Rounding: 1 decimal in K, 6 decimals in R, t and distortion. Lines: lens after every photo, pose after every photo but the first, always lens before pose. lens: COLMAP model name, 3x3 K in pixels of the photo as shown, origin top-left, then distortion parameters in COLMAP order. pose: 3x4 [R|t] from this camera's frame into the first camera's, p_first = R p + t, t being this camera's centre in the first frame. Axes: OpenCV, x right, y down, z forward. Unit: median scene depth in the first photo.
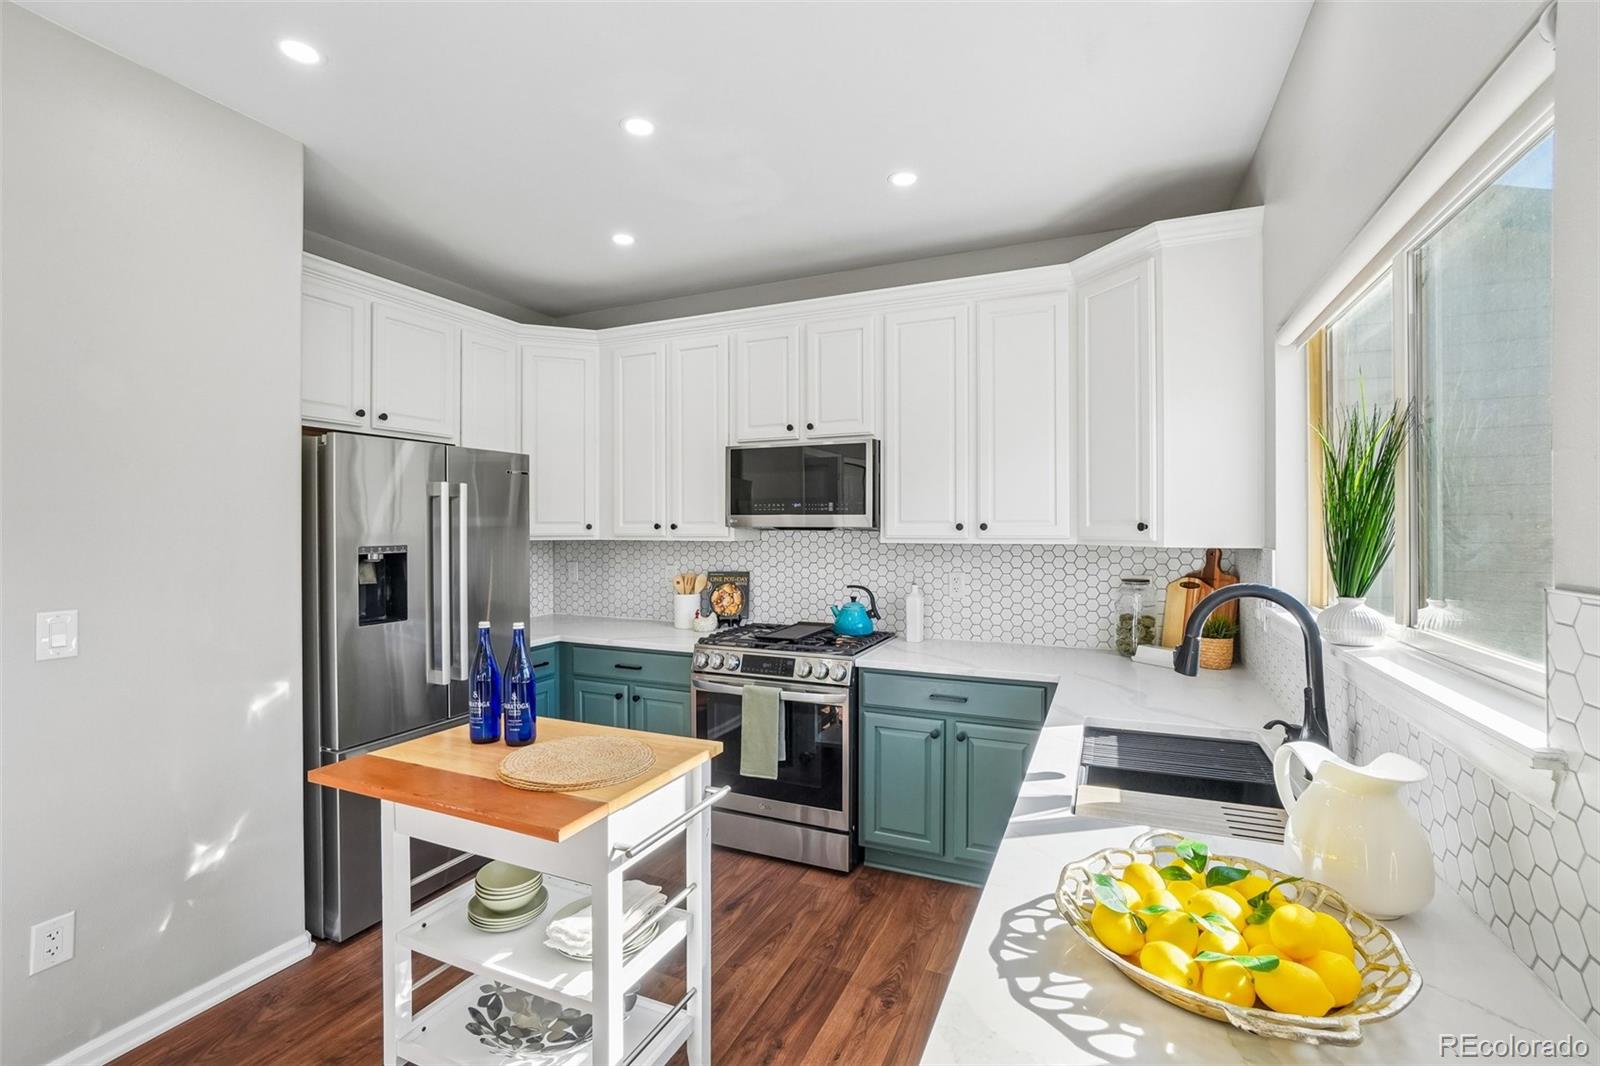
lens RADIAL K [[723.9, 0, 785.3], [0, 723.9, 532.5], [0, 0, 1]] dist [-0.049986, 0.014054]
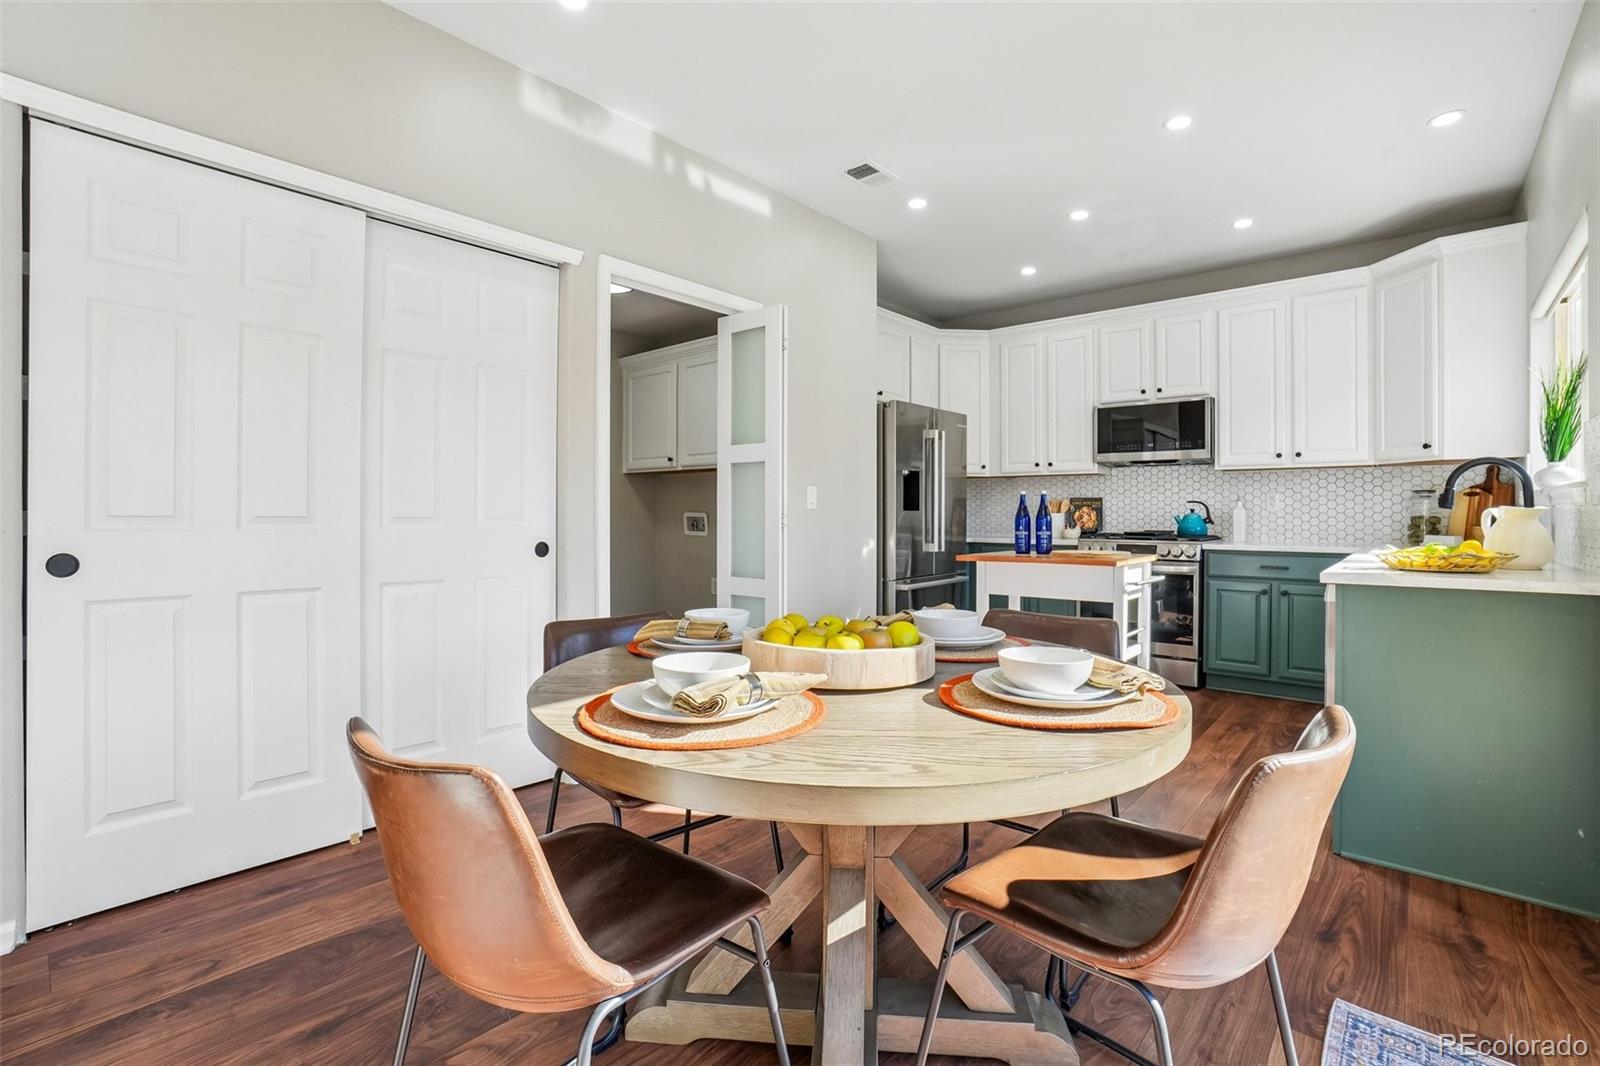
lens RADIAL K [[723.9, 0, 799.2], [0, 723.9, 517.2], [0, 0, 1]] dist [-0.049986, 0.014054]
pose [[0.957260, 0.003553, -0.289208, -0.251596], [-0.003360, 0.999994, 0.001163, 0.111319], [0.289210, -0.000141, 0.957266, -0.594706]]
